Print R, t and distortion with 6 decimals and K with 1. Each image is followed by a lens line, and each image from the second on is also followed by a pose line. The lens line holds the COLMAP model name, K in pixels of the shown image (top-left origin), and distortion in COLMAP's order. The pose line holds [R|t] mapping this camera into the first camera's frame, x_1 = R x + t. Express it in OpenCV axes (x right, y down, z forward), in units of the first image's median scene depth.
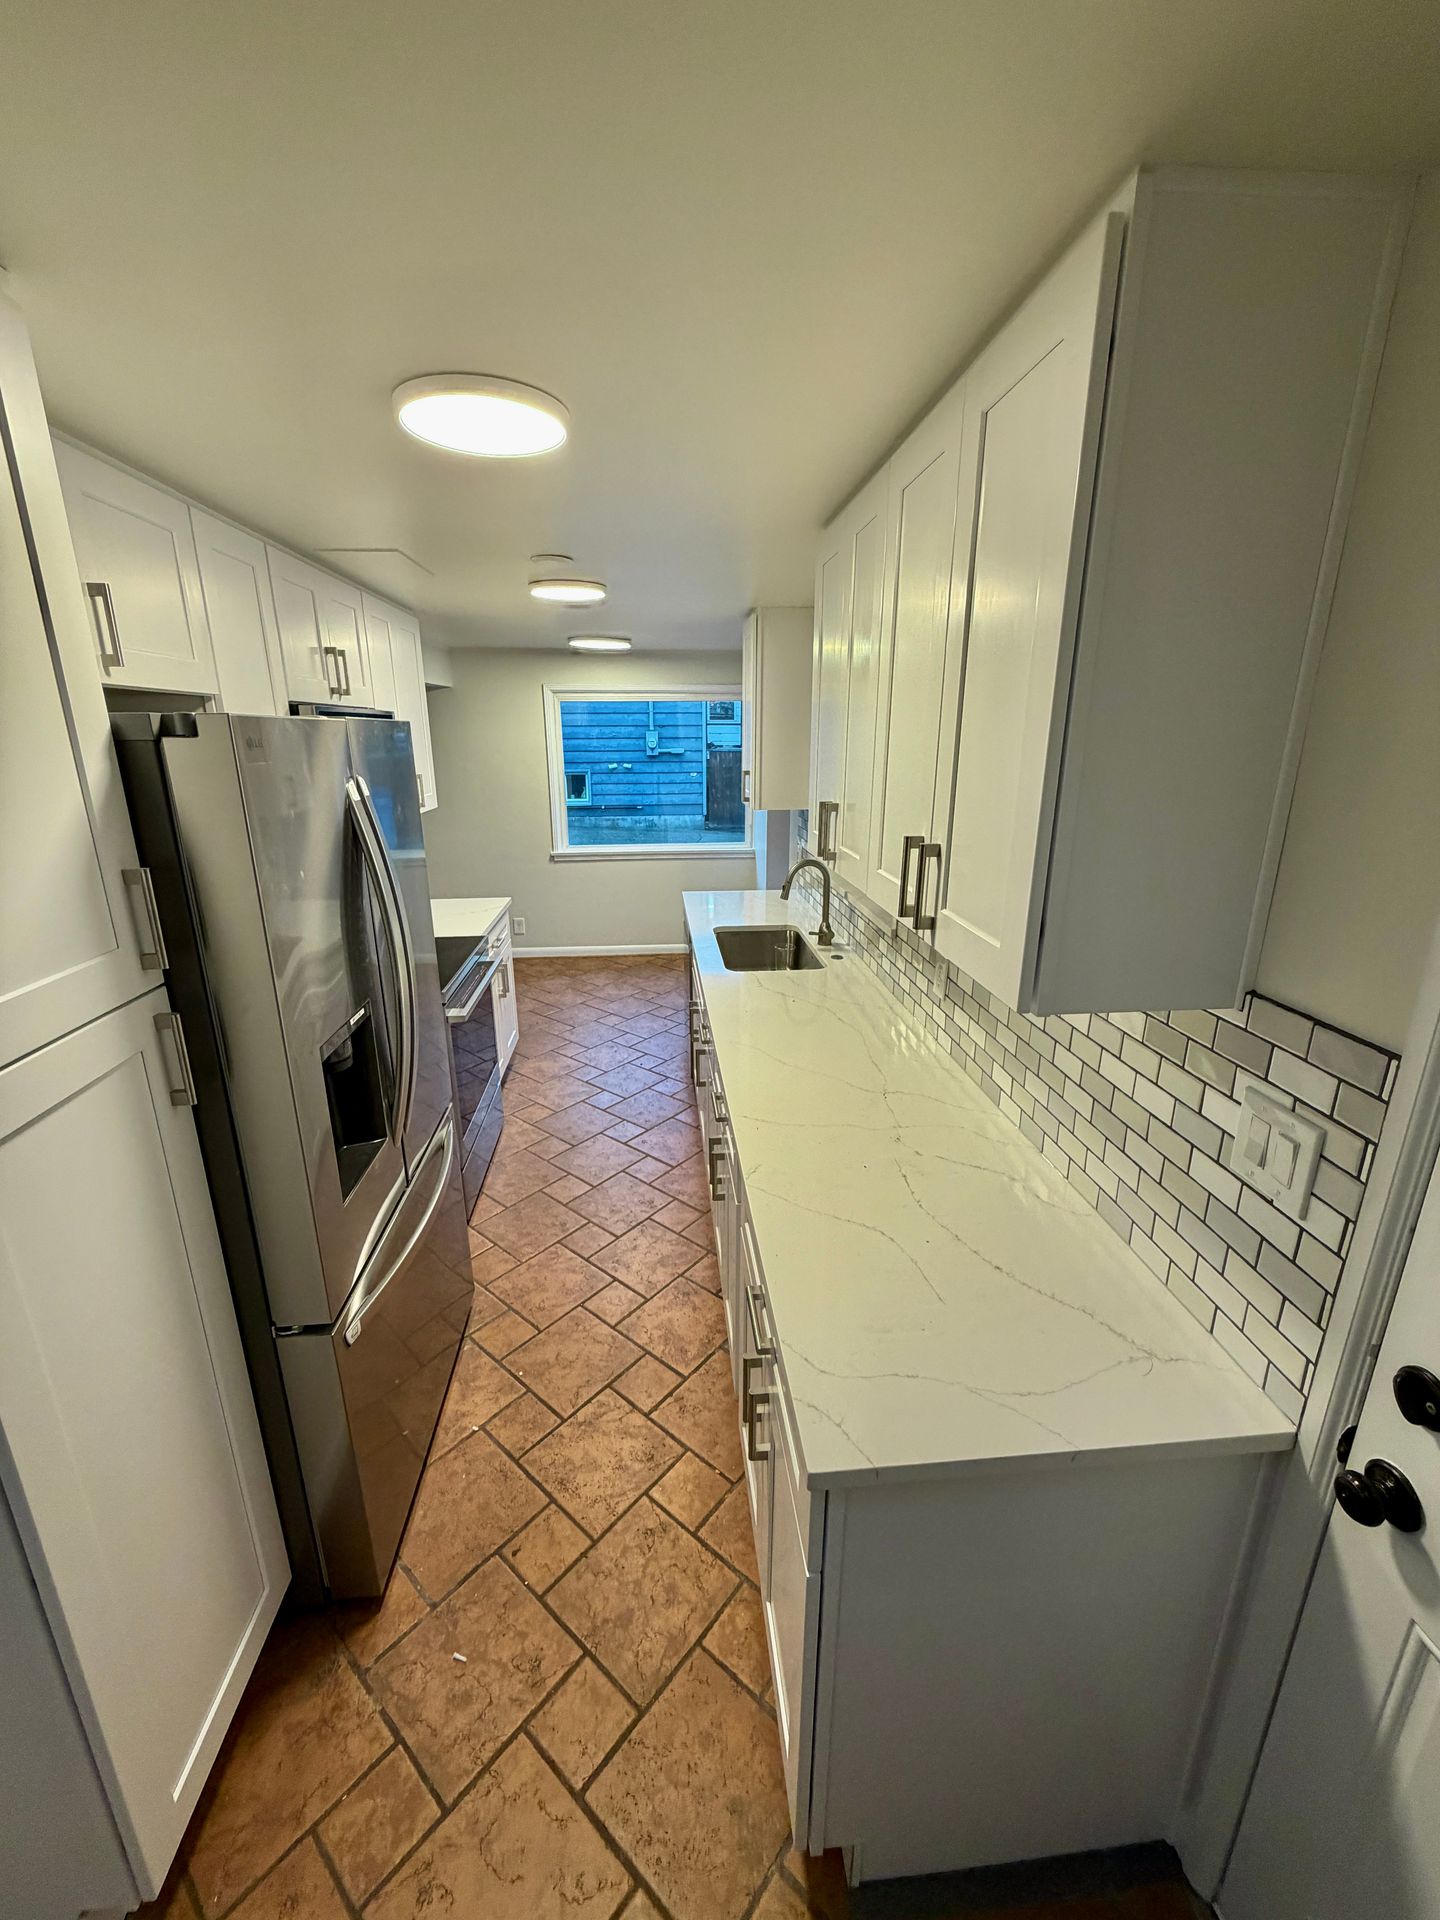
lens RADIAL K [[766.5, 0, 718.4], [0, 766.5, 960.0], [0, 0, 1]] dist [-0.002266, 0.000372]
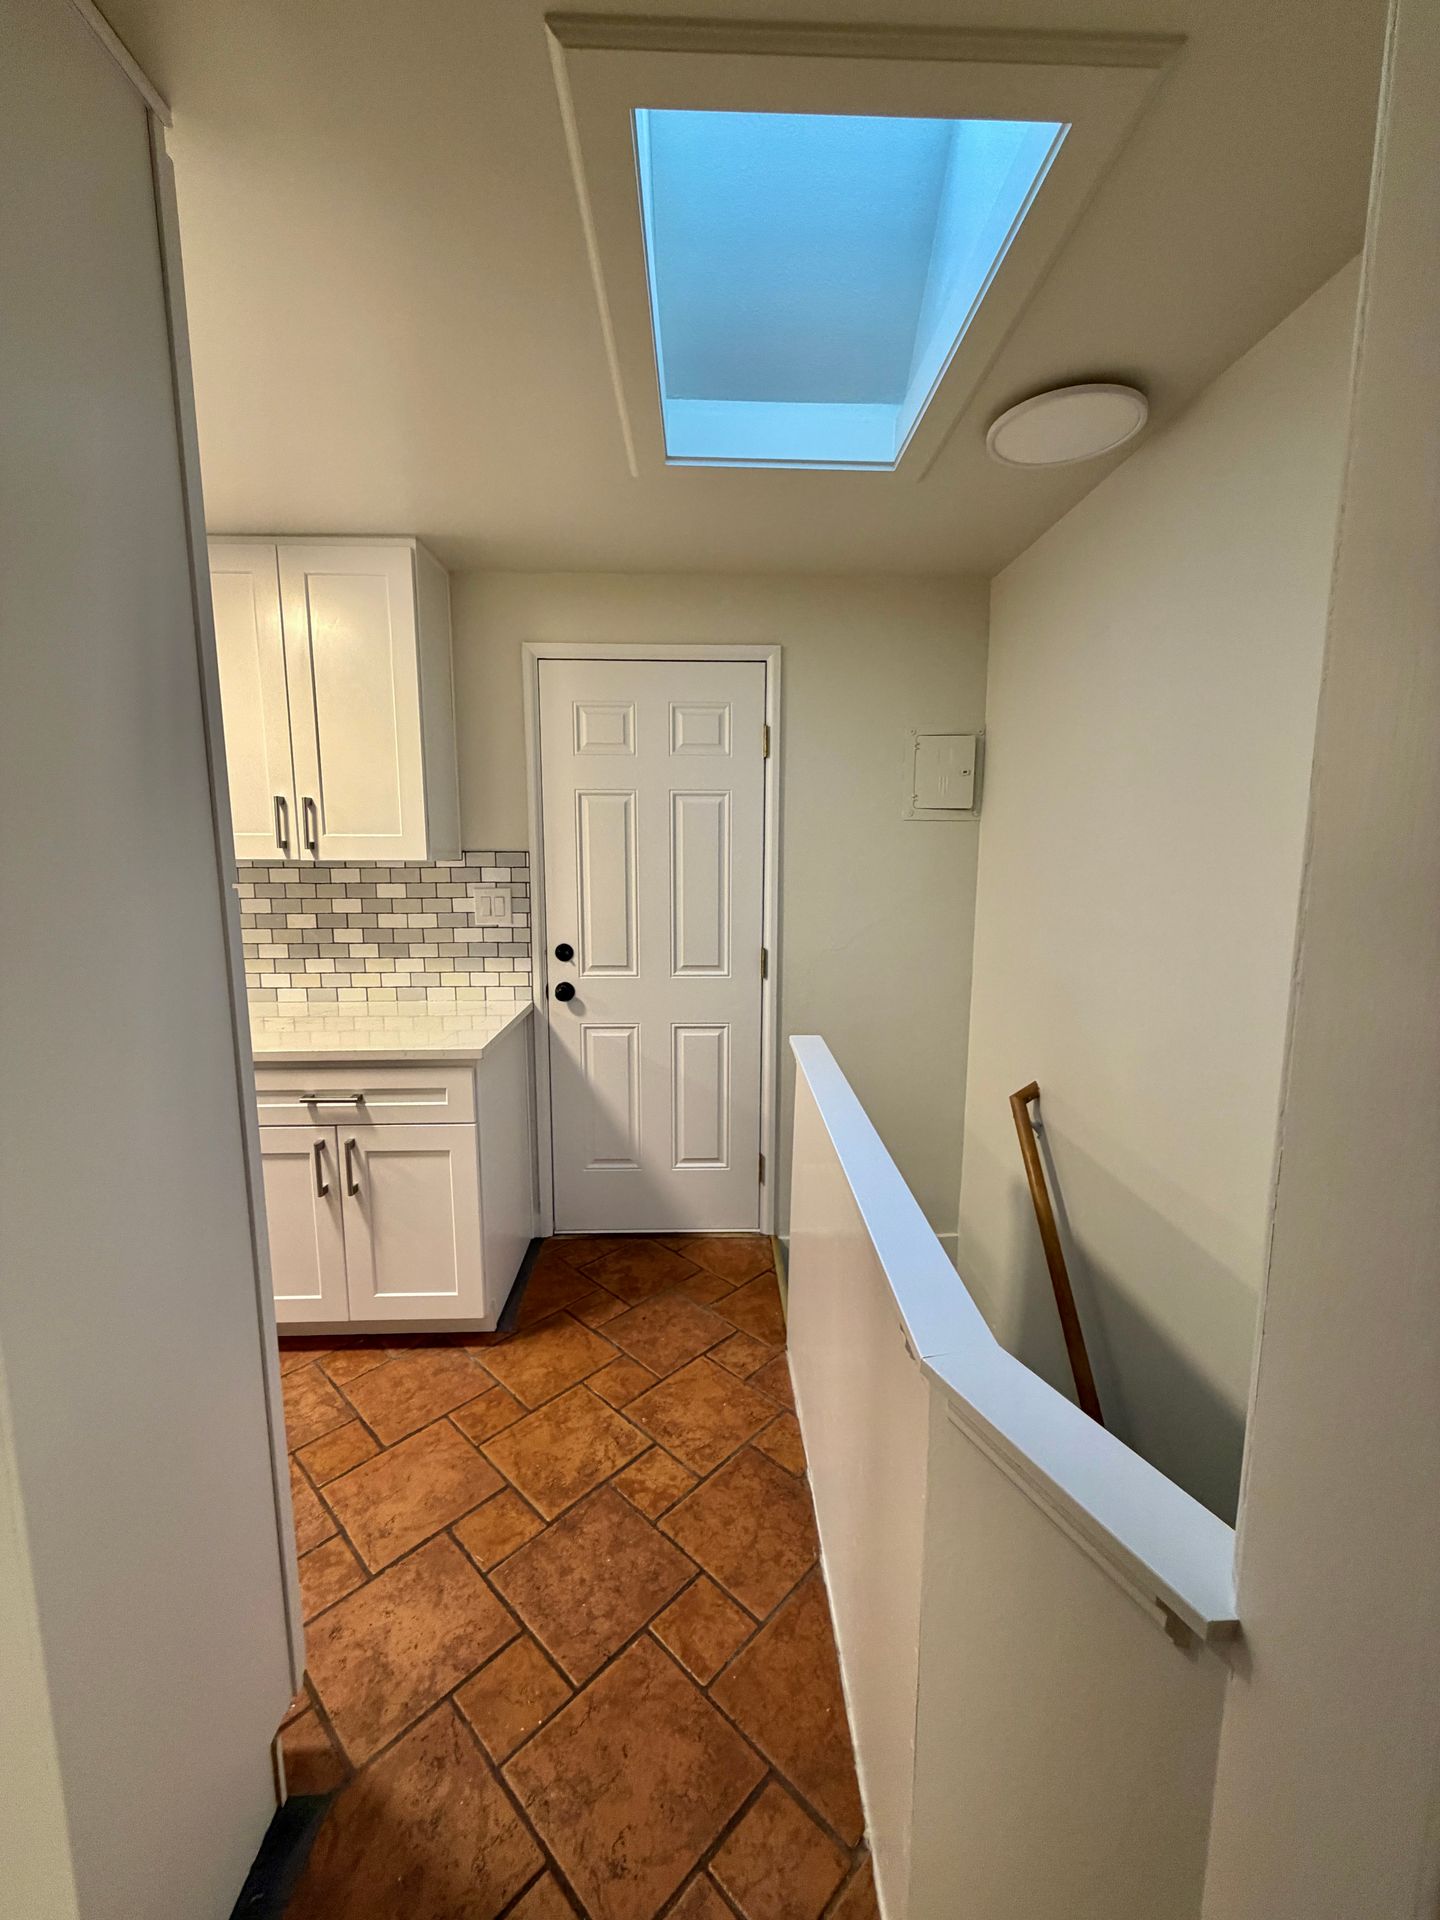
lens RADIAL K [[766.5, 0, 704.7], [0, 766.5, 941.8], [0, 0, 1]] dist [-0.002266, 0.000372]
pose [[0.092855, -0.149115, 0.984451, -2.074246], [0.278839, 0.953054, 0.118059, 0.295730], [-0.955838, 0.263540, 0.130074, 0.002226]]
